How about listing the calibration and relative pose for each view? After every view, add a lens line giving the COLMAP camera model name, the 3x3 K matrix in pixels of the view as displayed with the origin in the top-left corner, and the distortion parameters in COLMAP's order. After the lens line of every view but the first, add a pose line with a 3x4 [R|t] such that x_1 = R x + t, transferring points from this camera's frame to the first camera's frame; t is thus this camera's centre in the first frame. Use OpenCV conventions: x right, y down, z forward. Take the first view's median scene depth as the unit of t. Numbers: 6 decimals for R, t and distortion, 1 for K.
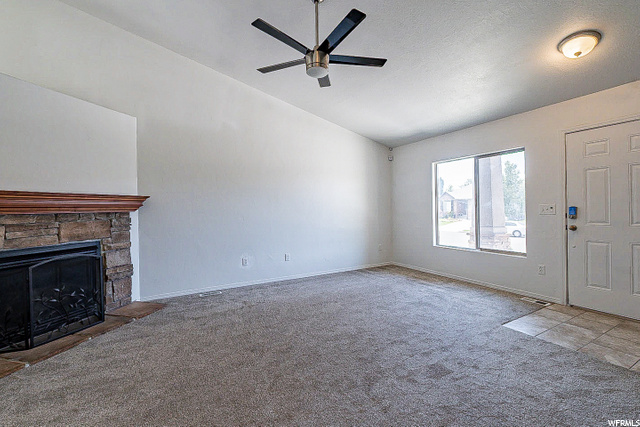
lens RADIAL K [[278.3, 0, 319.2], [0, 278.3, 210.5], [0, 0, 1]] dist [-0.000050, -0.000610]
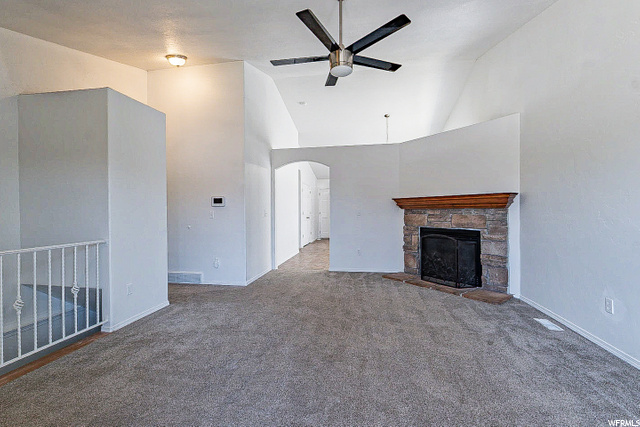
lens RADIAL K [[278.3, 0, 319.2], [0, 278.3, 210.5], [0, 0, 1]] dist [-0.000050, -0.000610]
pose [[-0.615644, 0.022758, -0.787696, 0.587697], [0.009889, 0.999727, 0.021156, -0.012792], [0.787963, 0.005235, -0.615701, 1.092605]]
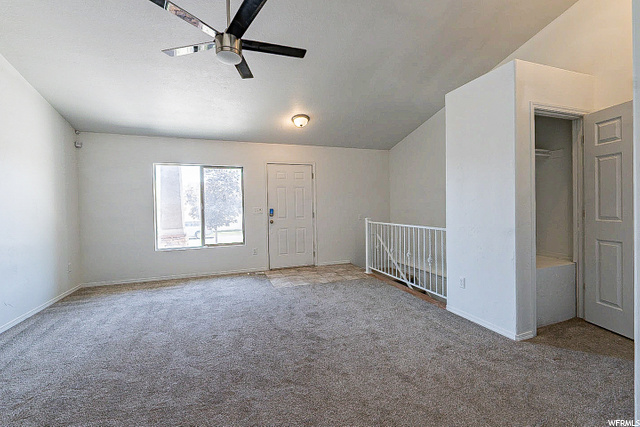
lens RADIAL K [[278.3, 0, 319.2], [0, 278.3, 210.5], [0, 0, 1]] dist [-0.000050, -0.000610]
pose [[0.151375, 0.012241, 0.988401, -0.600709], [0.024656, 0.999565, -0.016155, 0.026342], [-0.988169, 0.026815, 0.151008, 0.425555]]
